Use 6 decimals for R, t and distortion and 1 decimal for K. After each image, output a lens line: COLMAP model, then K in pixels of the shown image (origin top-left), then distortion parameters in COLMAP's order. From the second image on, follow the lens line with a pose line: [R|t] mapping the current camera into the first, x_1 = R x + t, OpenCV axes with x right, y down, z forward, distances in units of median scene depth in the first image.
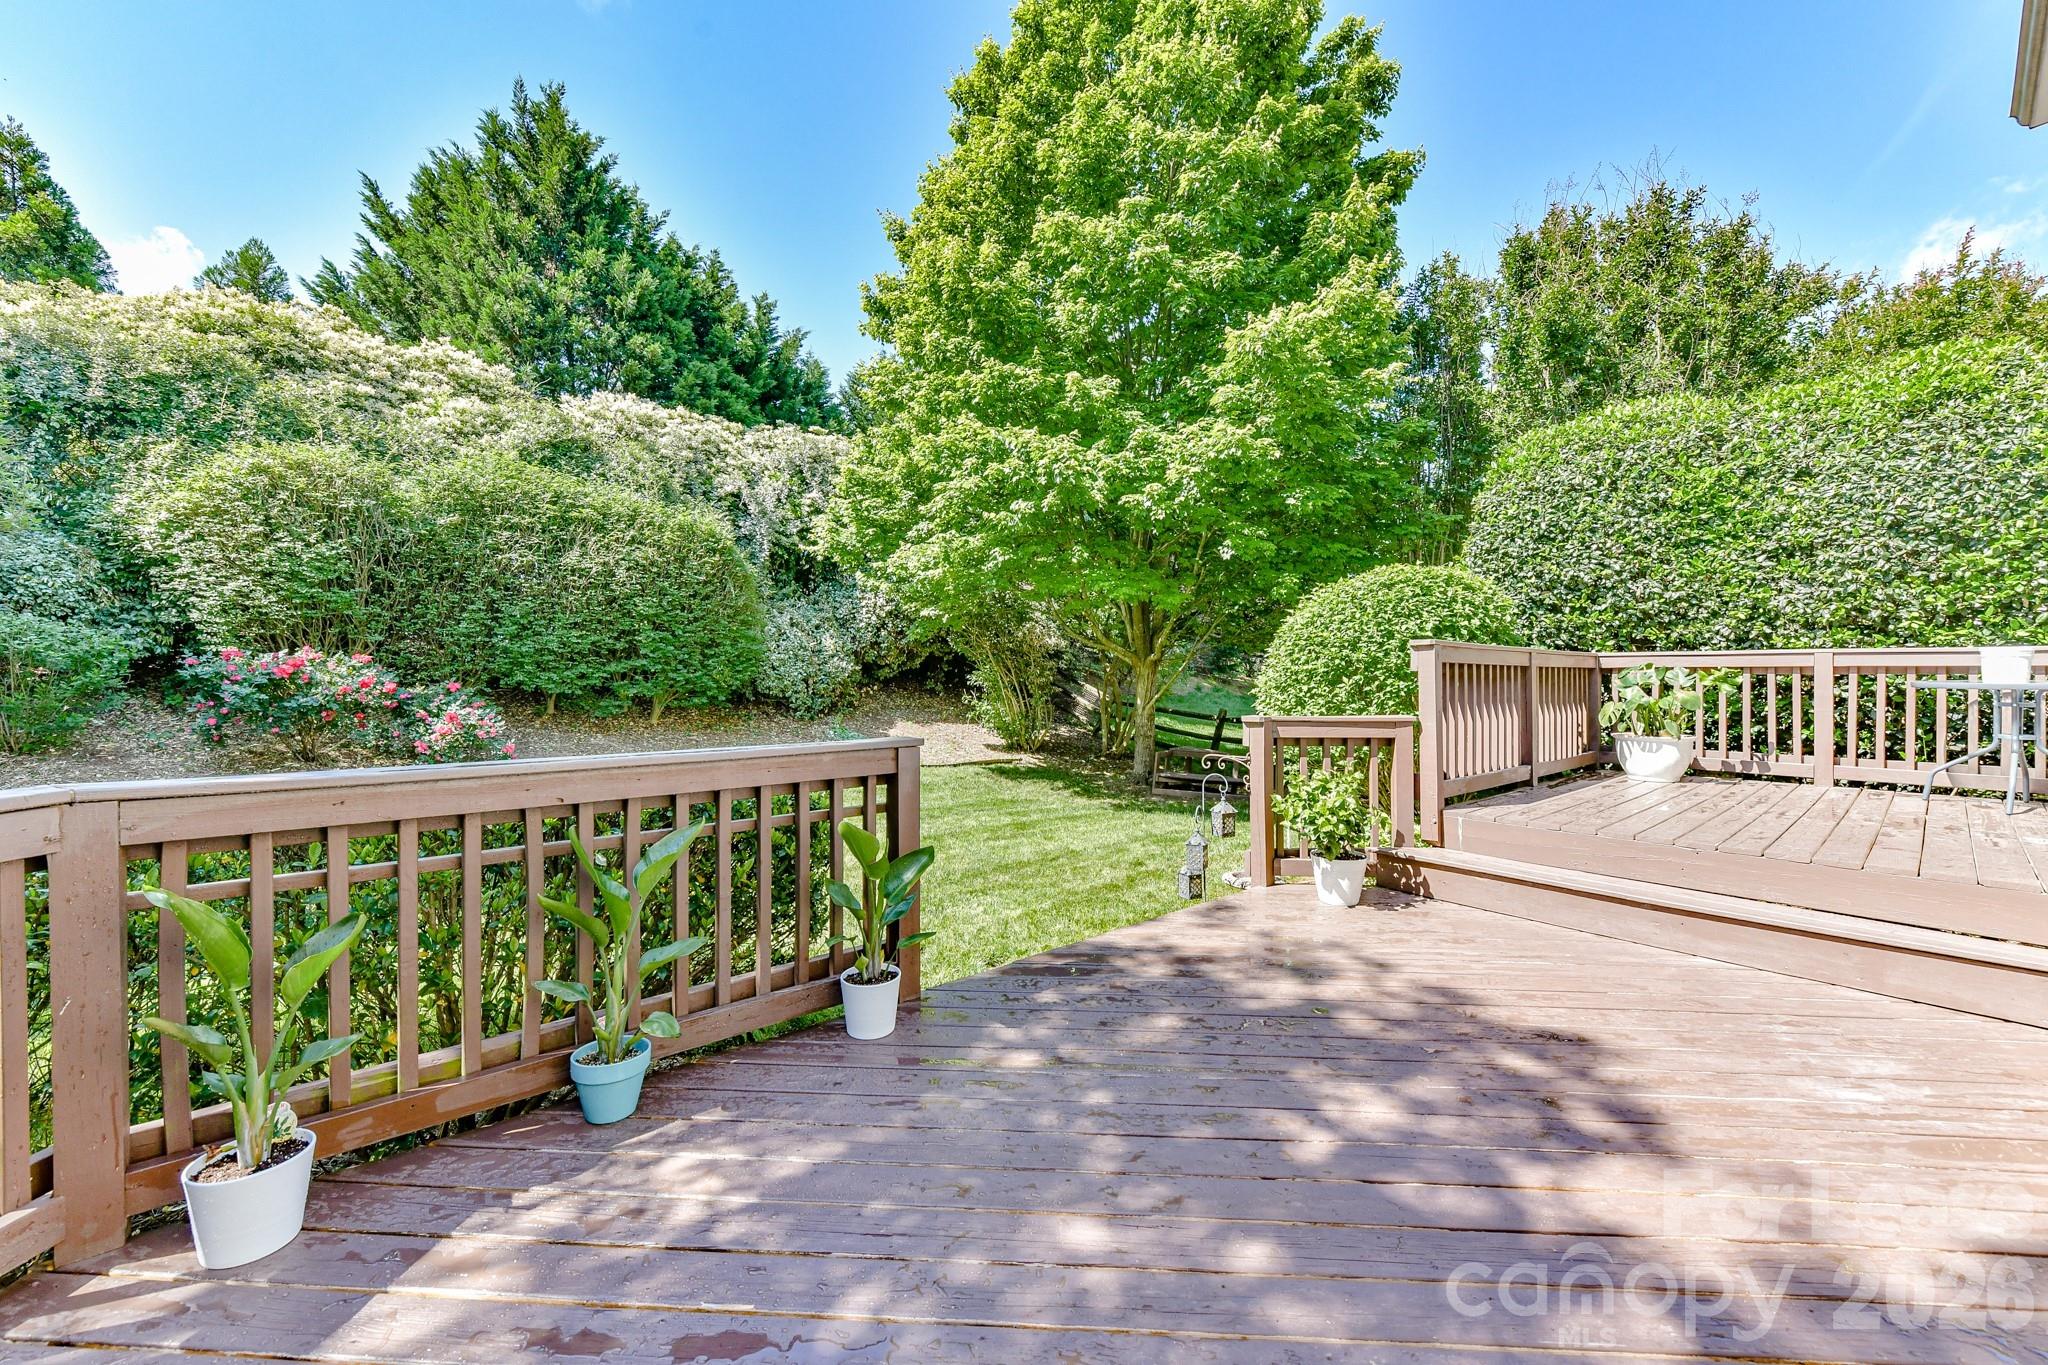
lens RADIAL K [[806.3, 0, 1026.2], [0, 806.3, 687.9], [0, 0, 1]] dist [0.004301, -0.001253]
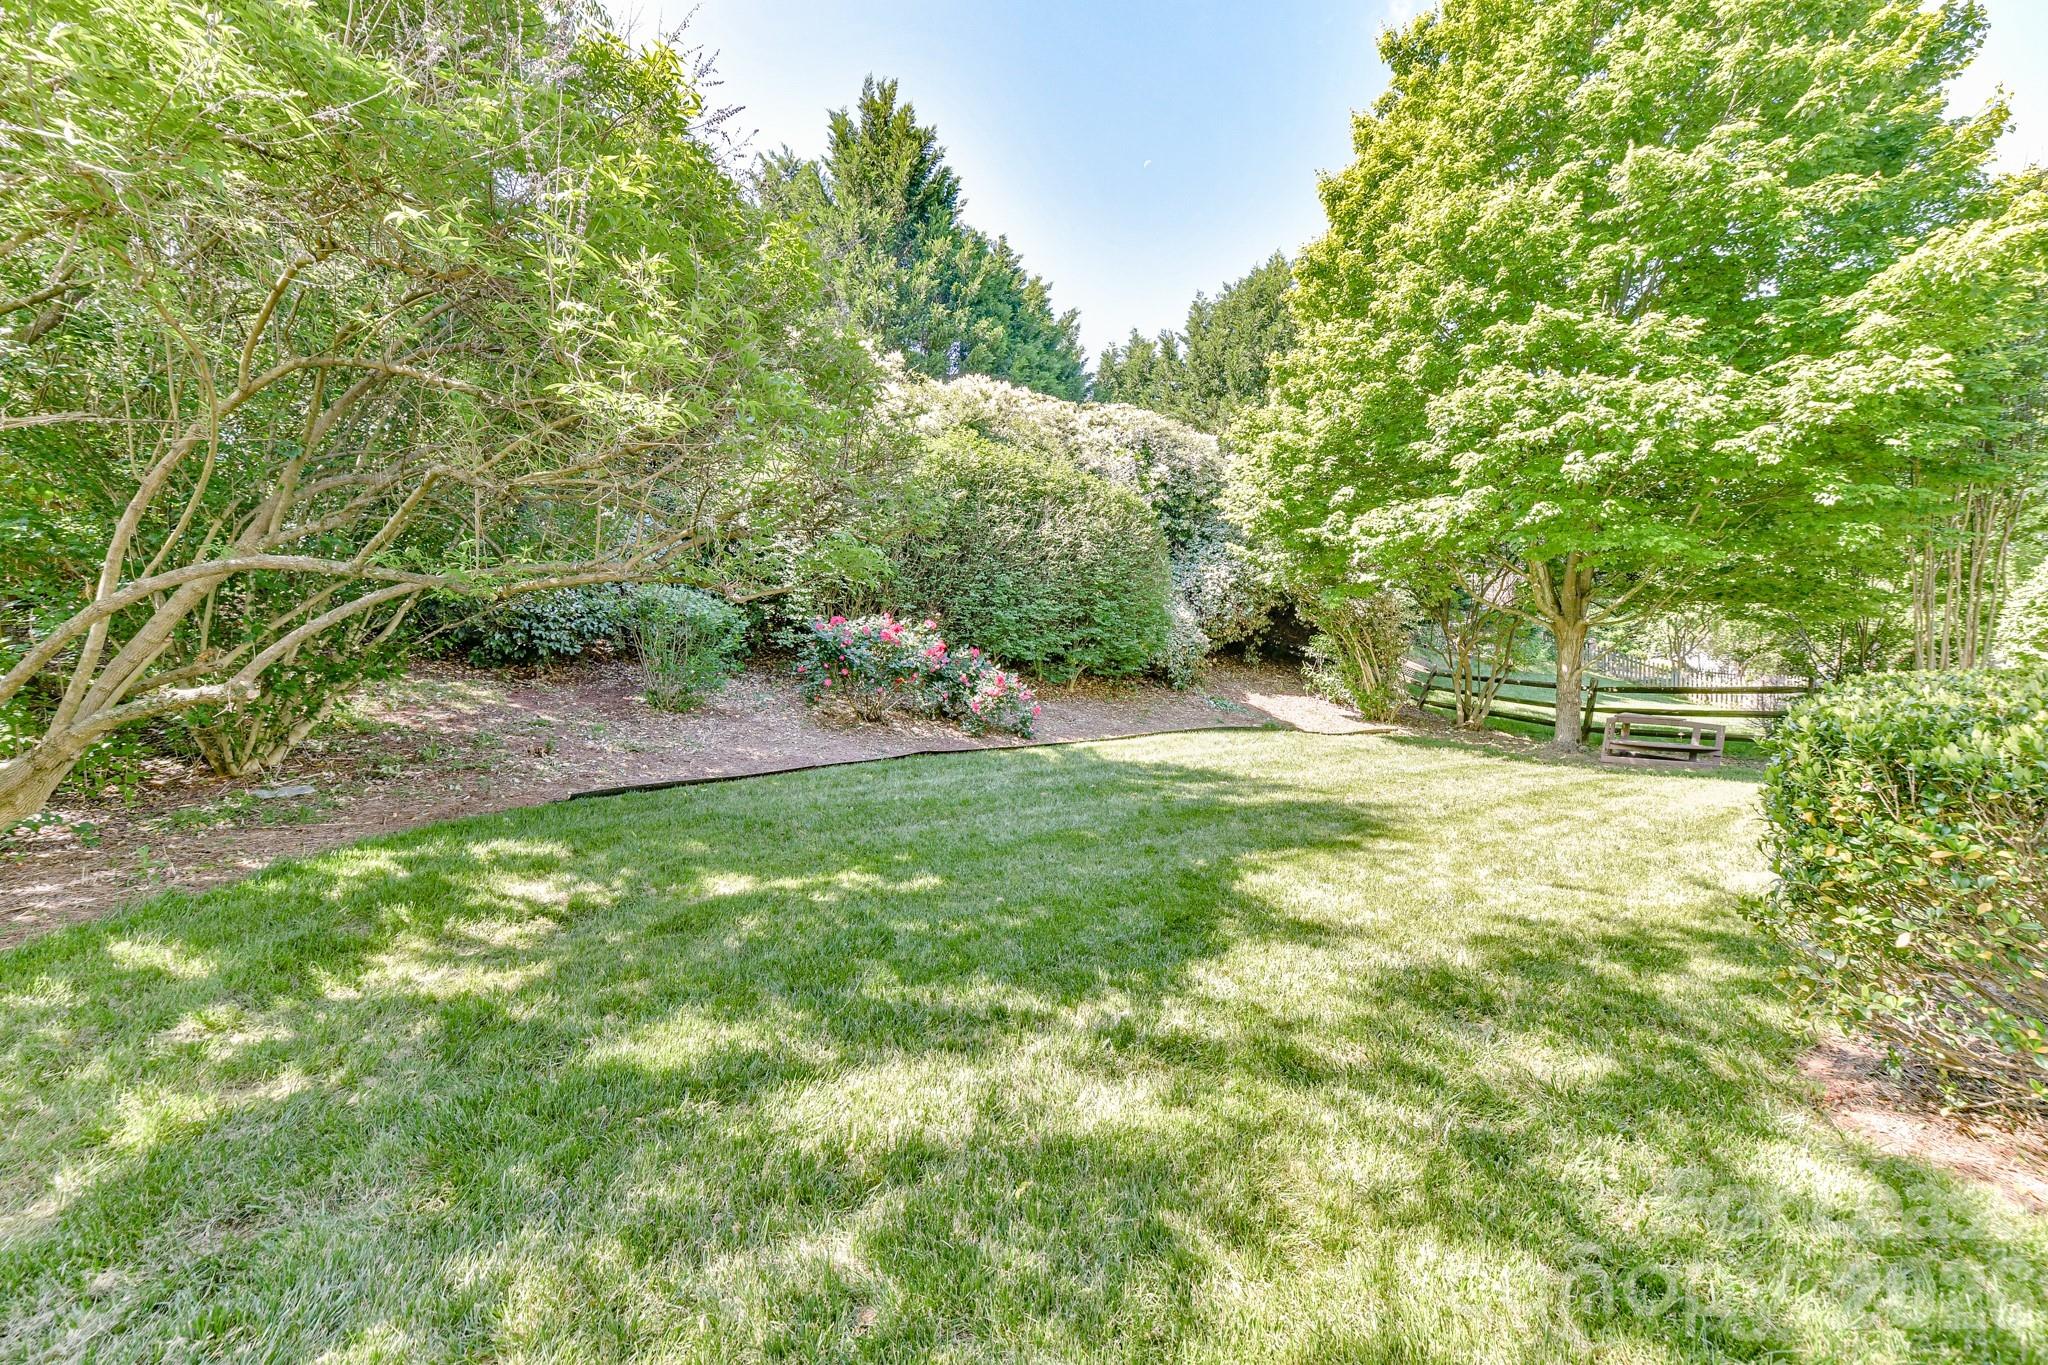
lens RADIAL K [[806.3, 0, 1025.2], [0, 806.3, 678.2], [0, 0, 1]] dist [0.004301, -0.001253]
pose [[0.994589, -0.009248, -0.103476, -0.342549], [0.009704, 0.999945, 0.003899, 0.016880], [0.103435, -0.004882, 0.994624, -0.017839]]
